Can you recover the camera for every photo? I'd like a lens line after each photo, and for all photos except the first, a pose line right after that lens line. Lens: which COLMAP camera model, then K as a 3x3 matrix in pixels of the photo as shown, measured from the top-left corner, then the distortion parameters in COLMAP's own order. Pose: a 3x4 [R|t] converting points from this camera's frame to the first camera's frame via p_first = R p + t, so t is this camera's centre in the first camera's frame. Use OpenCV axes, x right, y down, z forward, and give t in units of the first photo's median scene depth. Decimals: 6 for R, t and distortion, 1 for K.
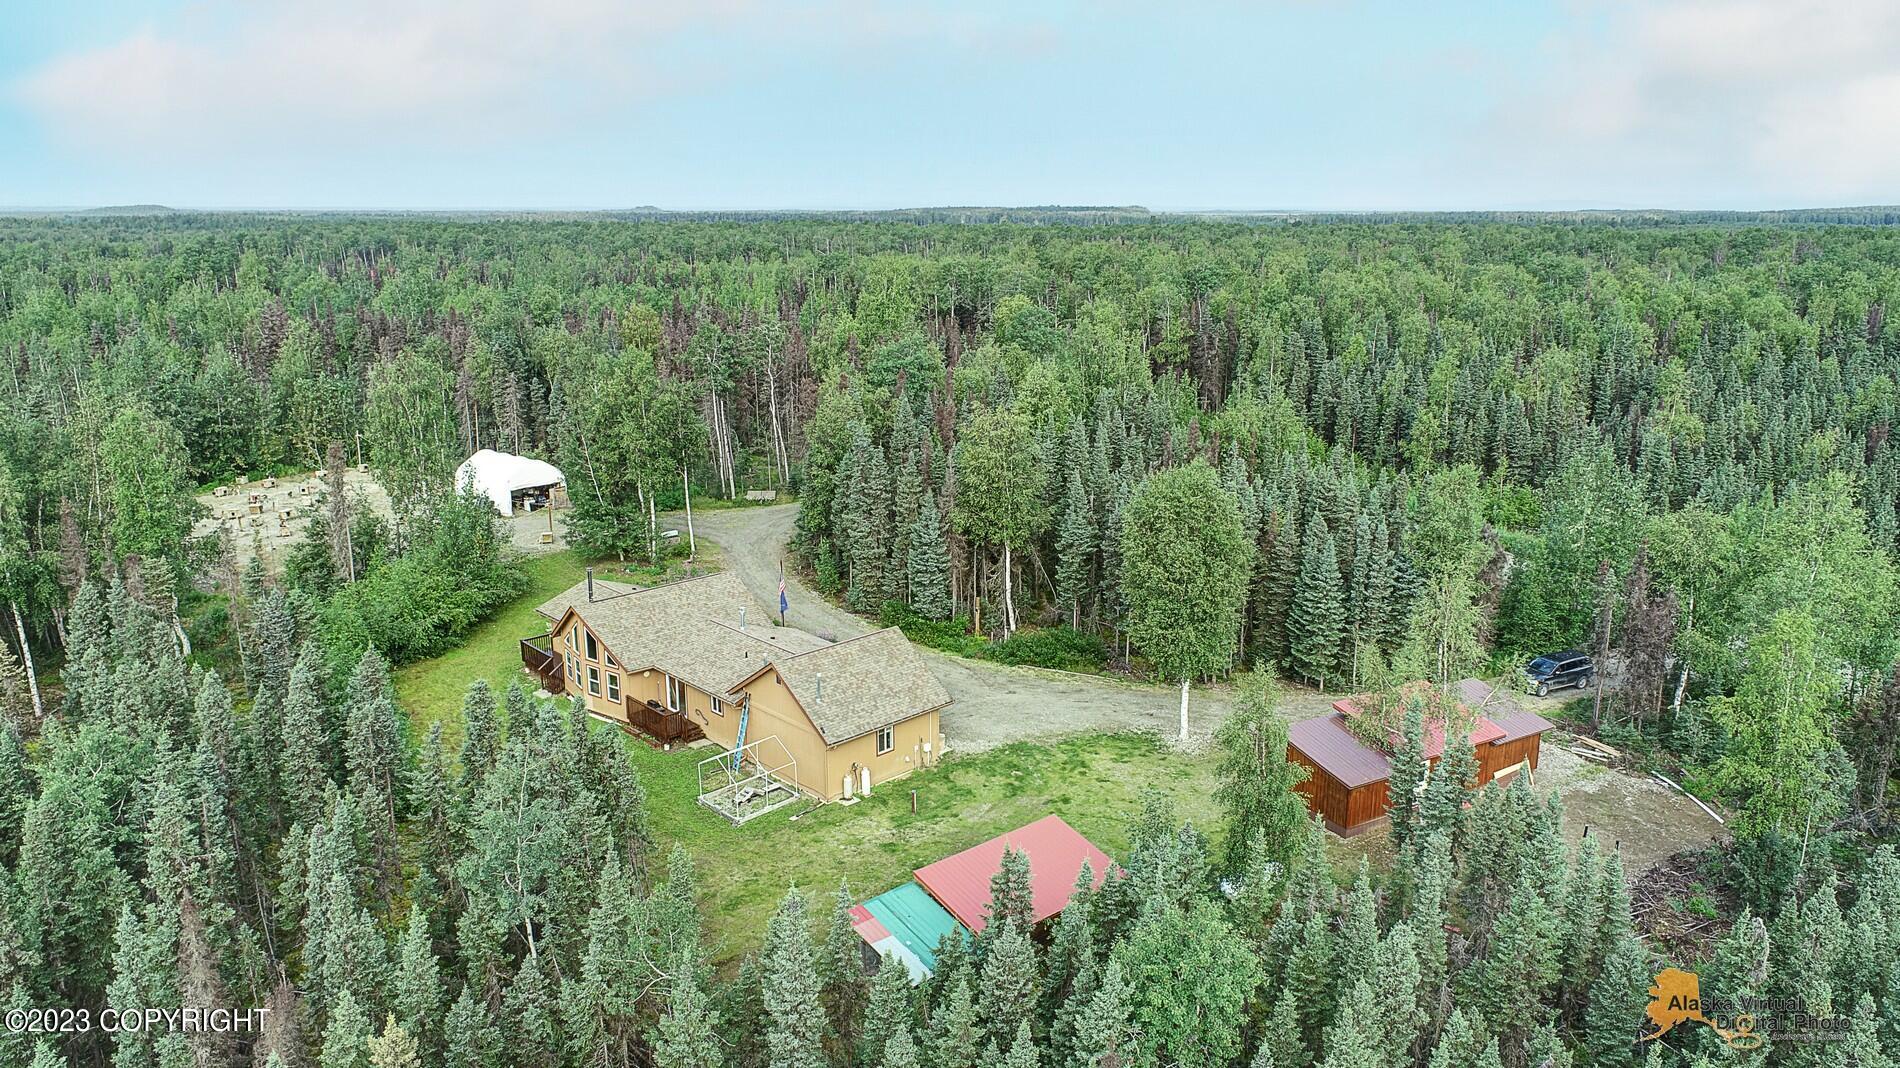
lens RADIAL K [[1276.7, 0, 950.0], [0, 1276.7, 534.0], [0, 0, 1]] dist [-0.011828, -0.000042]
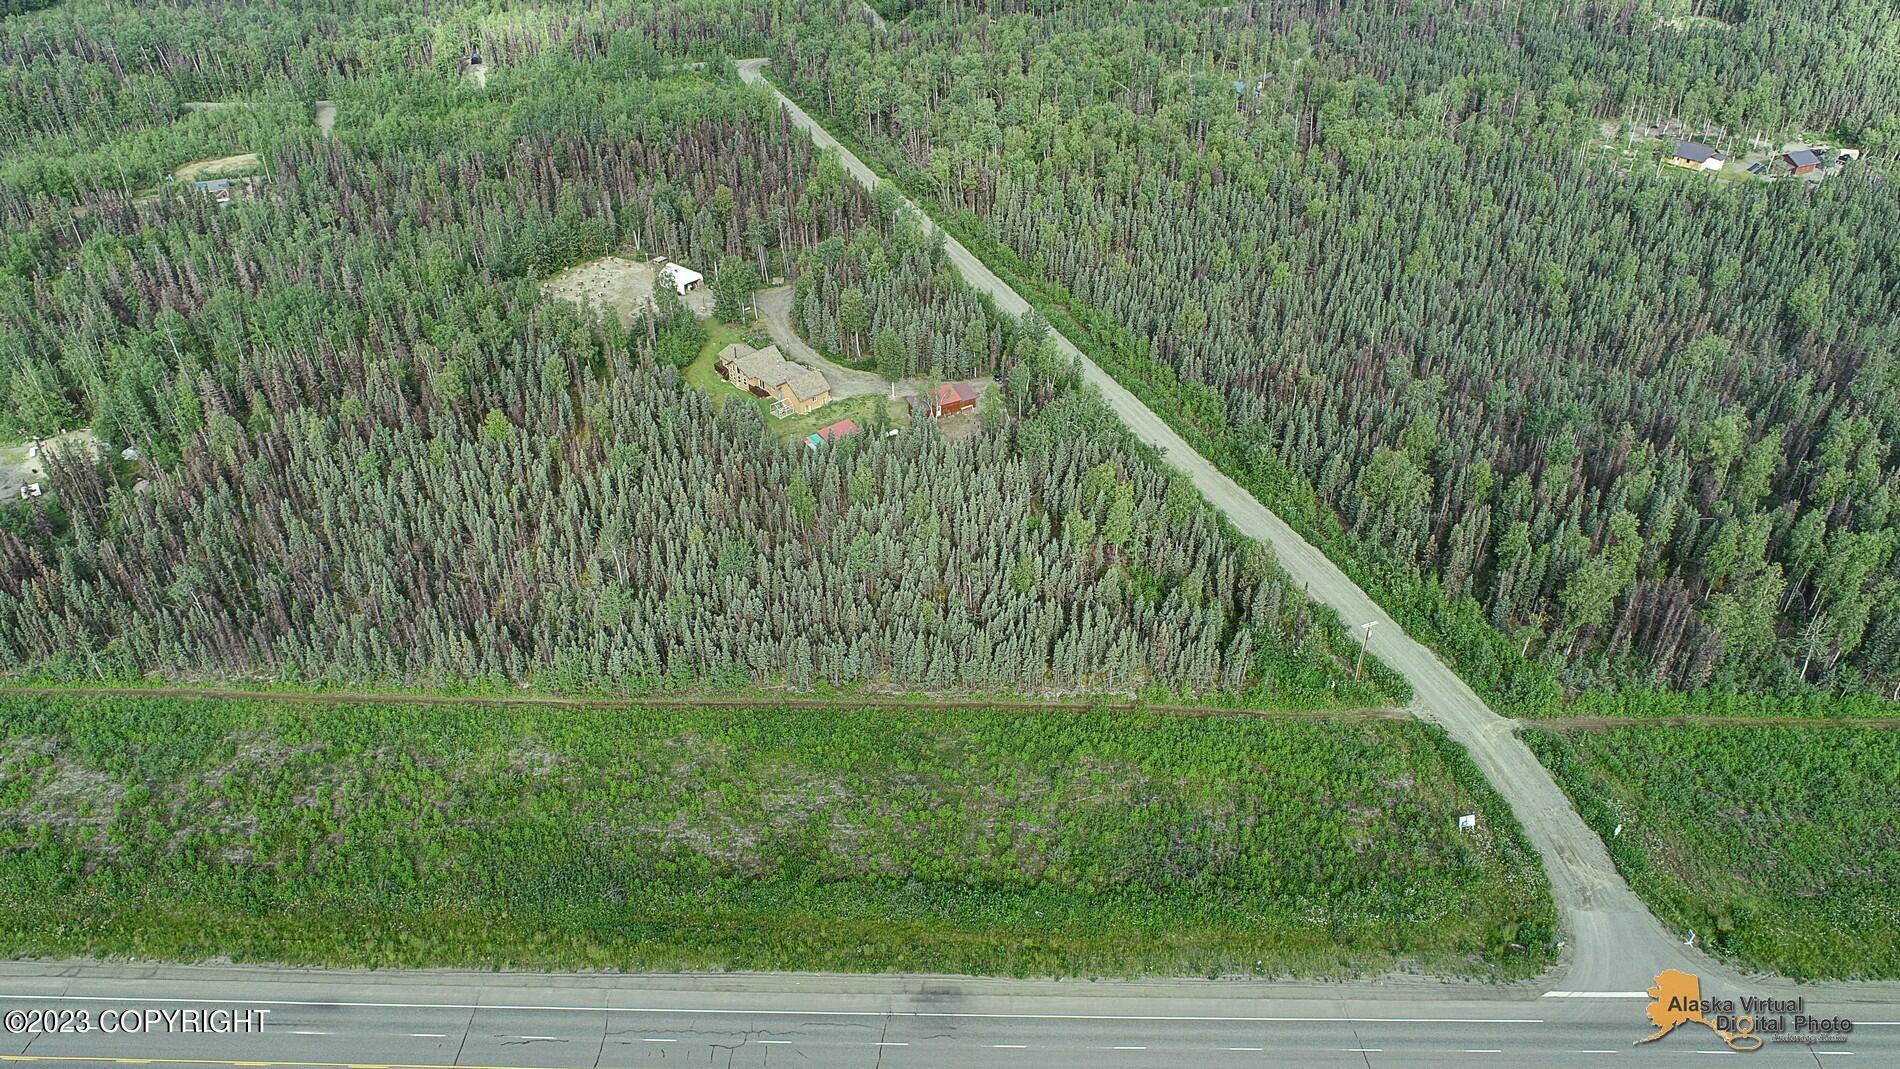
lens RADIAL K [[1276.7, 0, 950.0], [0, 1276.7, 534.5], [0, 0, 1]] dist [-0.011828, -0.000042]
pose [[0.999928, 0.008468, -0.008460, 0.367060], [-0.004928, 0.935313, 0.353788, -0.766795], [0.010909, -0.353721, 0.935287, -2.593981]]
